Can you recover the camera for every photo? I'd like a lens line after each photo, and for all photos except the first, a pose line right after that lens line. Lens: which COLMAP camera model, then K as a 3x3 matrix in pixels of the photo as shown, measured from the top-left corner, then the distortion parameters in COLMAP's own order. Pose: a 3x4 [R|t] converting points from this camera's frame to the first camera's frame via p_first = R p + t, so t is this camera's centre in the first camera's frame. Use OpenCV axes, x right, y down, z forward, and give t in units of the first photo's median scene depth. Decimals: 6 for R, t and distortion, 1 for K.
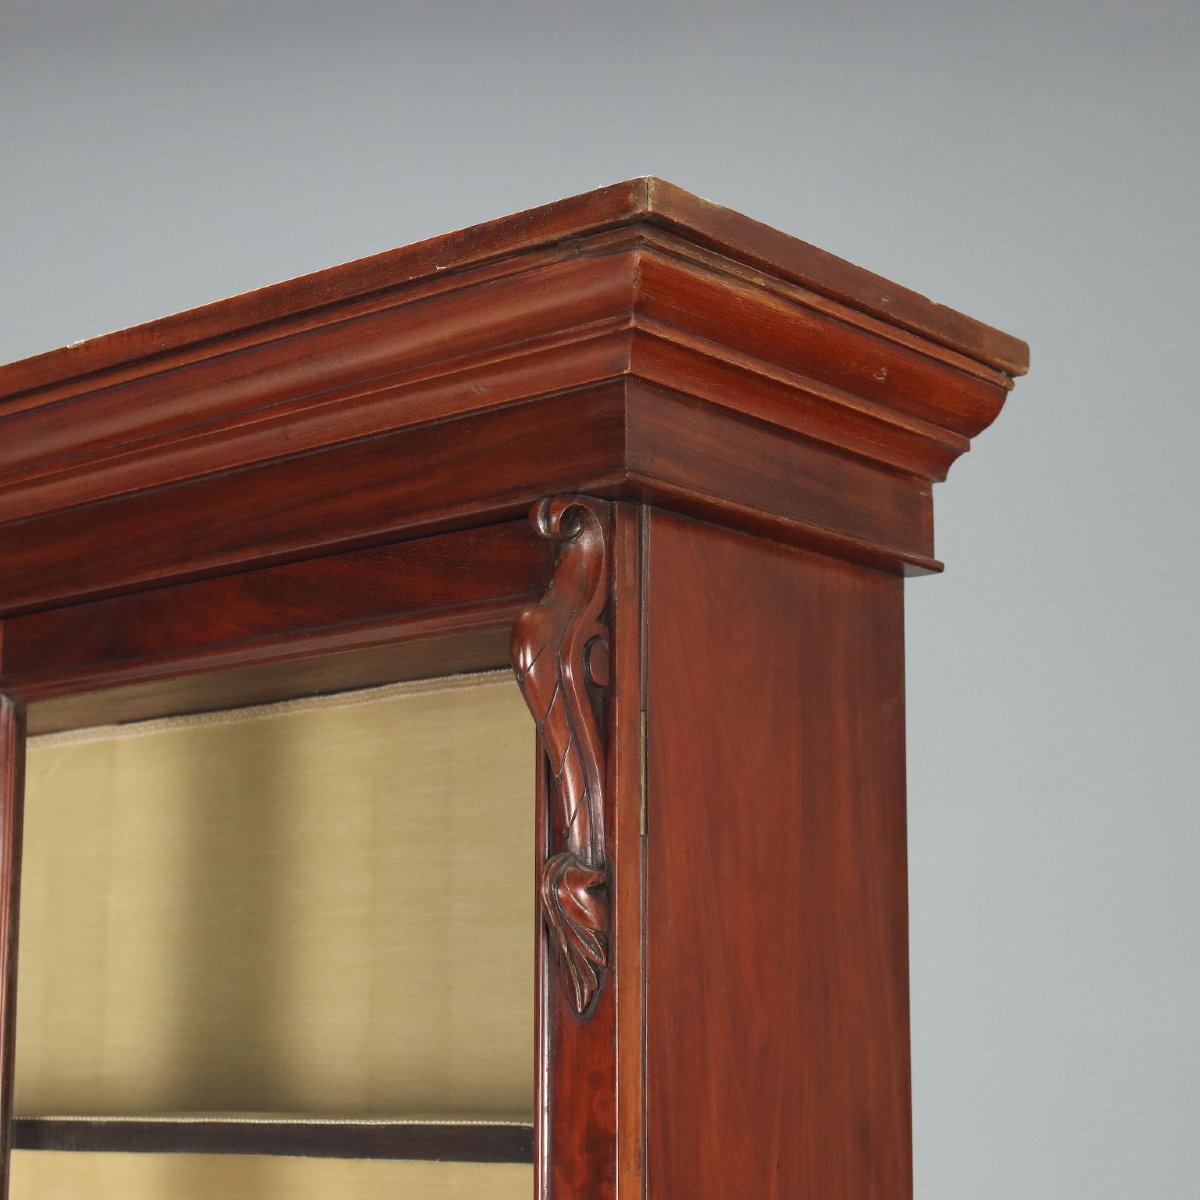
lens RADIAL K [[2426.9, 0, 600.0], [0, 2426.9, 600.0], [0, 0, 1]] dist [0.012082, 0.116519]
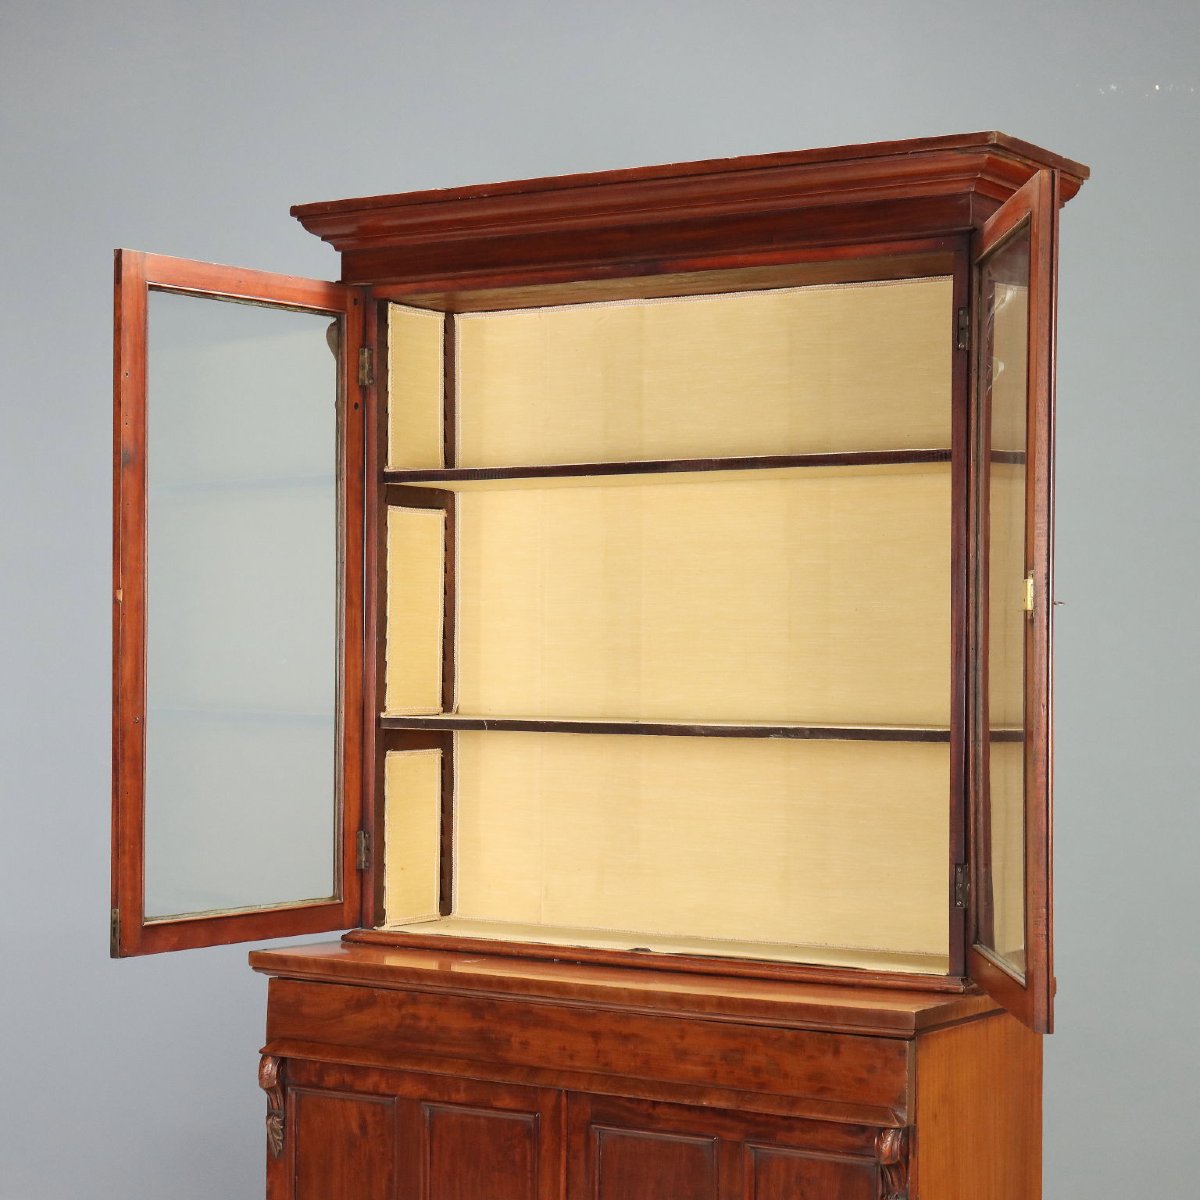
lens RADIAL K [[2624.2, 0, 600.0], [0, 2624.2, 600.0], [0, 0, 1]] dist [0.014166, -0.375017]
pose [[0.992024, 0.005743, 0.125922, -0.816226], [-0.028508, 0.983301, 0.179741, -0.161858], [-0.122787, -0.181897, 0.975621, -2.078475]]
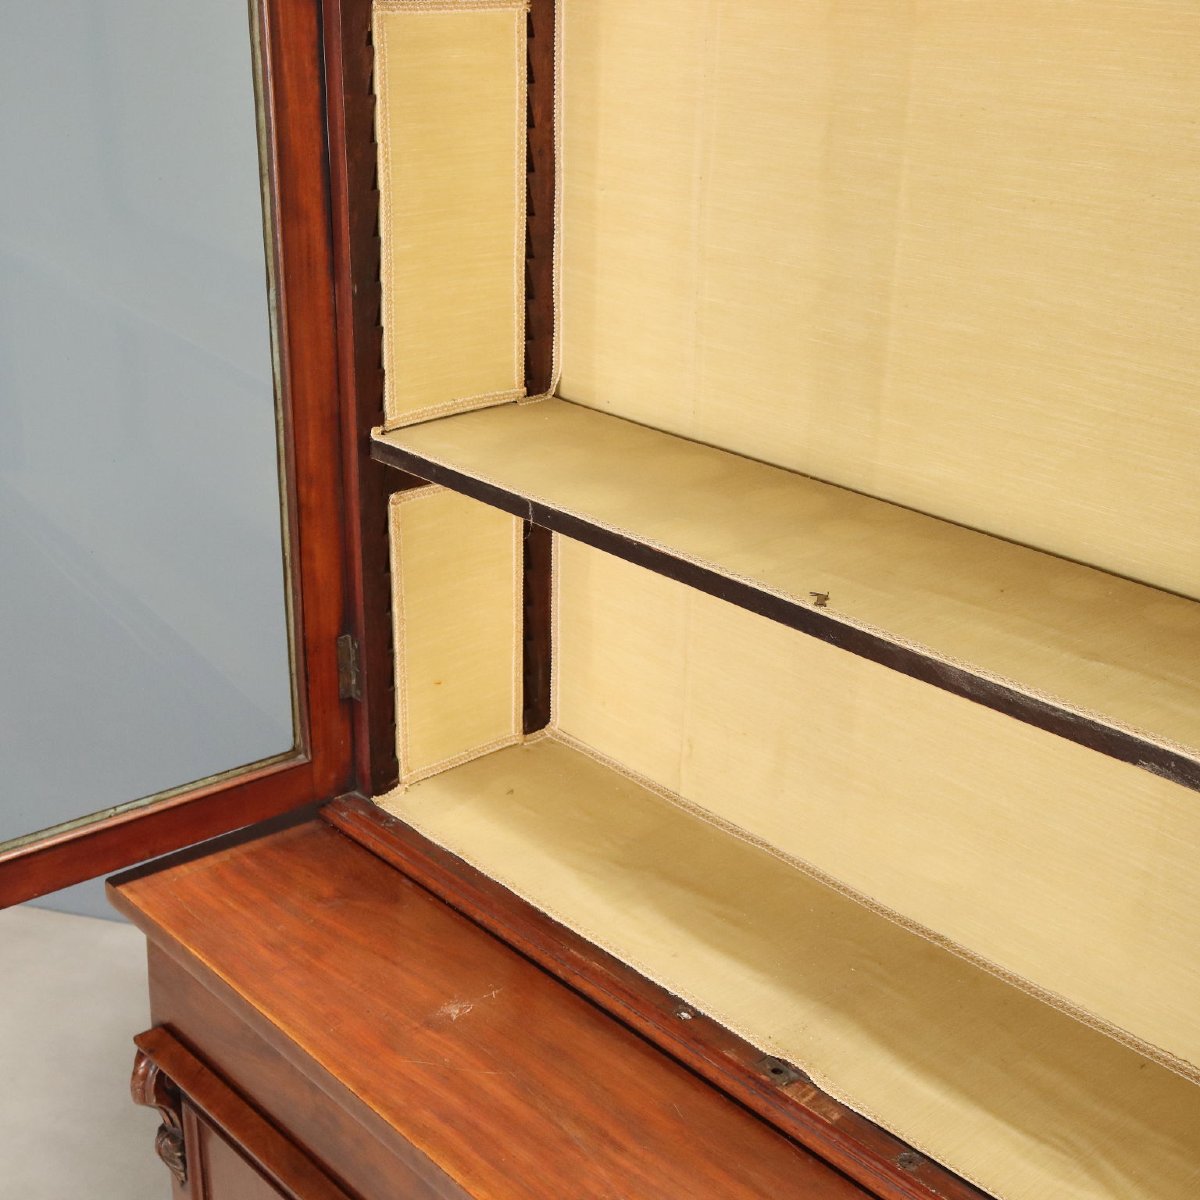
lens RADIAL K [[1703.5, 0, 600.2], [0, 1703.5, 570.0], [0, 0, 1]] dist [0.015898, -0.245699]
pose [[0.990989, 0.061819, -0.118822, -0.345666], [0.012870, 0.839068, 0.543875, 0.083671], [0.133321, -0.540503, 0.830712, 0.448294]]
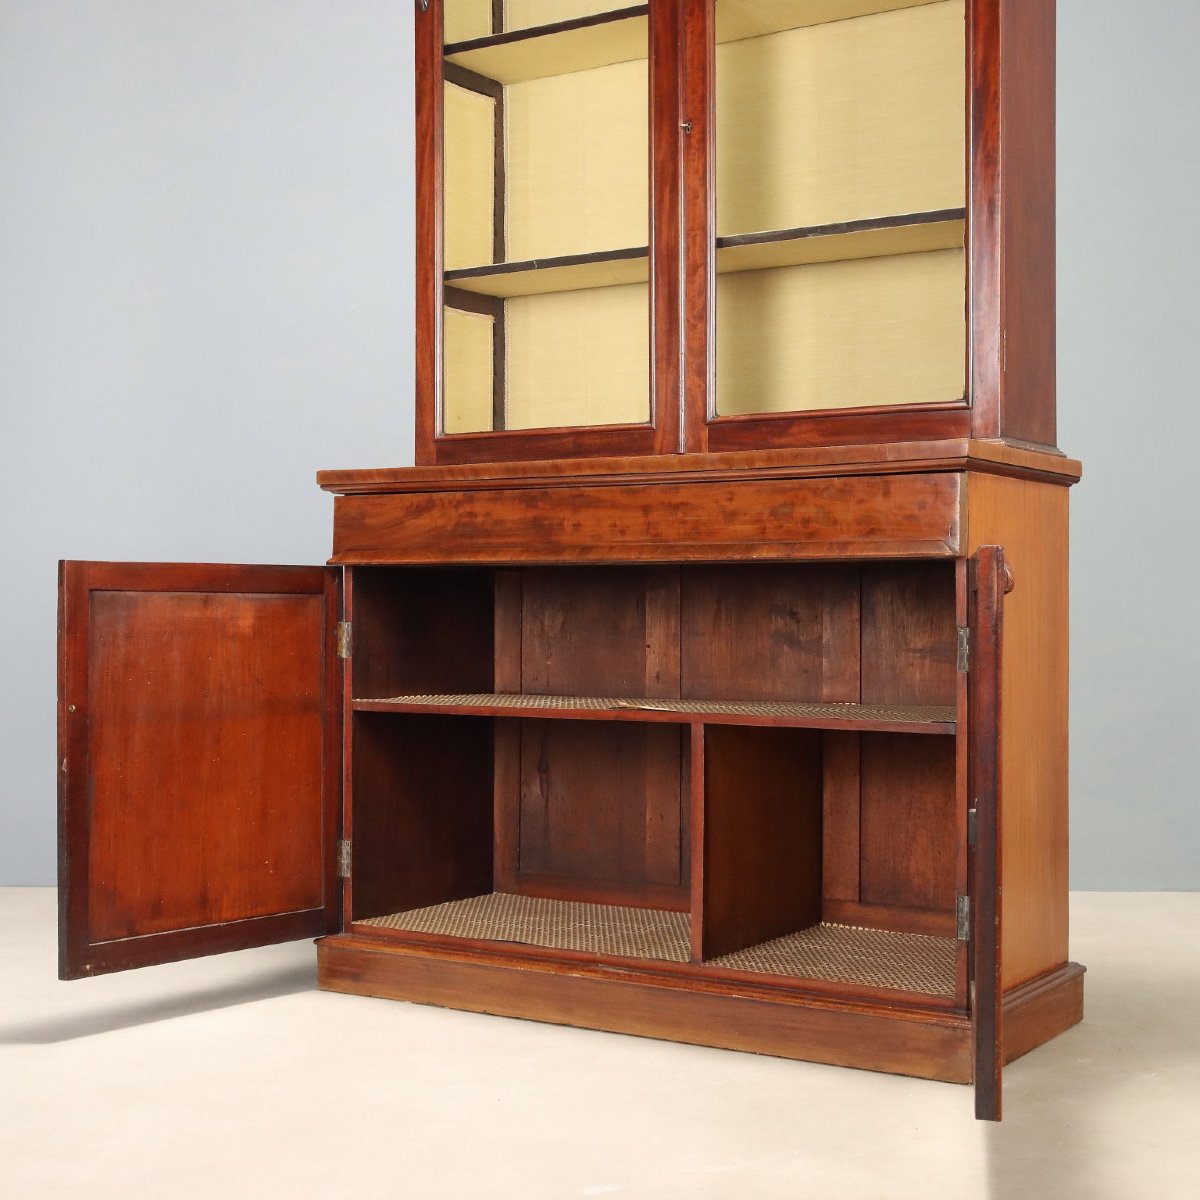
lens RADIAL K [[1838.4, 0, 600.0], [0, 1838.4, 600.0], [0, 0, 1]] dist [-0.055447, 0.079807]
pose [[0.991943, -0.004924, 0.126593, -0.767792], [-0.020312, 0.980136, 0.197284, 0.596291], [-0.125050, -0.198265, 0.972139, -1.325779]]
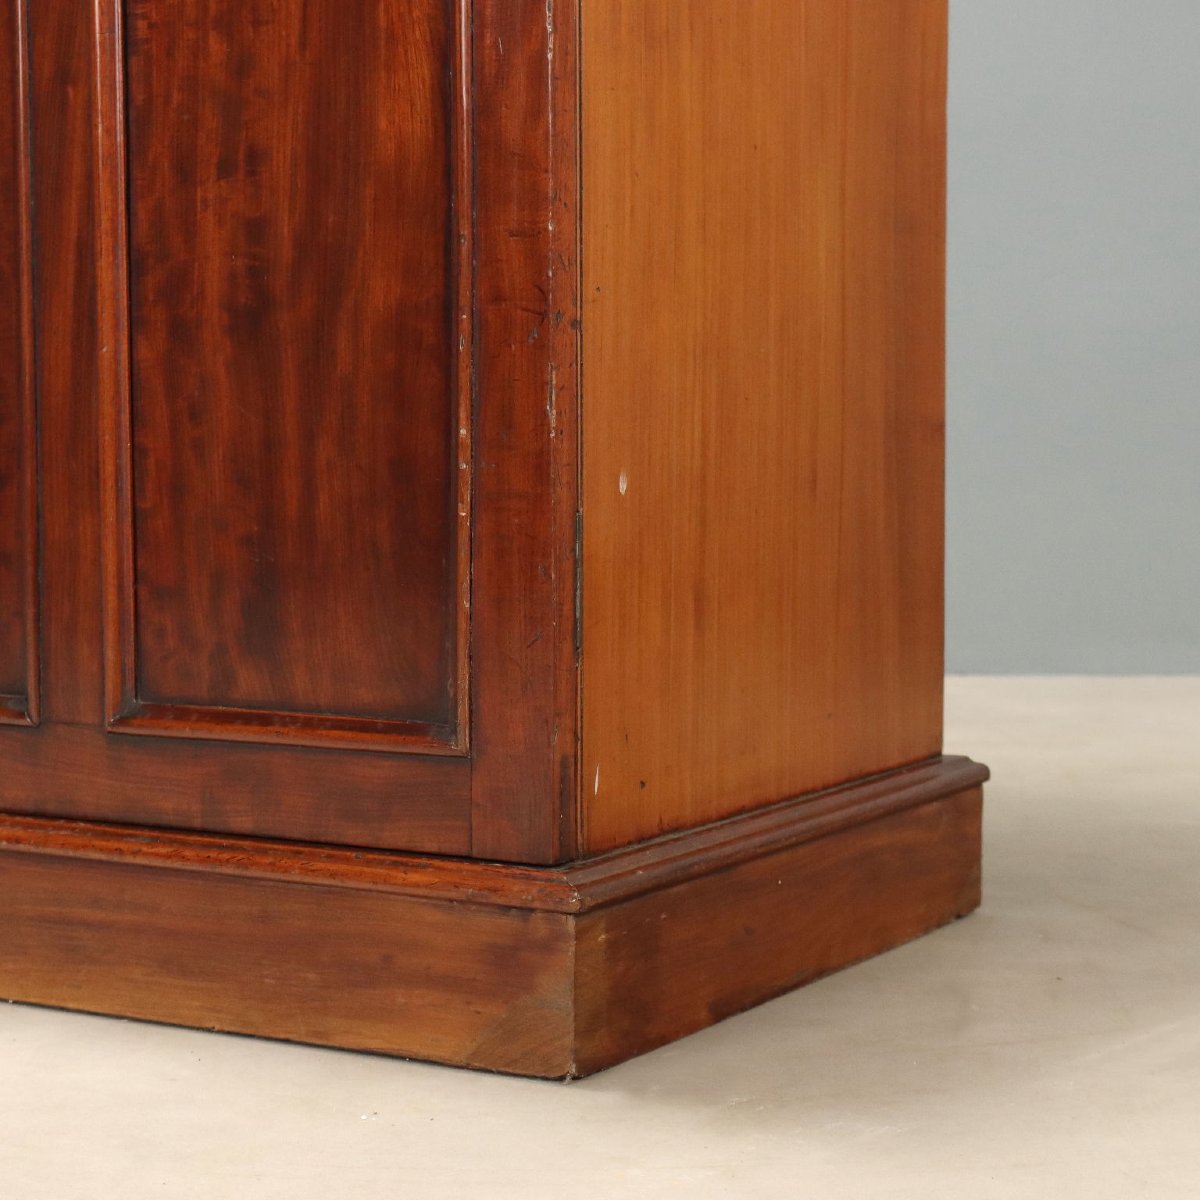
lens RADIAL K [[2783.1, 0, 600.0], [0, 2783.1, 600.0], [0, 0, 1]] dist [0.023967, 0.321103]
pose [[0.983120, -0.021798, 0.181660, -0.261270], [-0.030053, 0.960153, 0.277856, 1.082501], [-0.180478, -0.278625, 0.943290, -0.386052]]
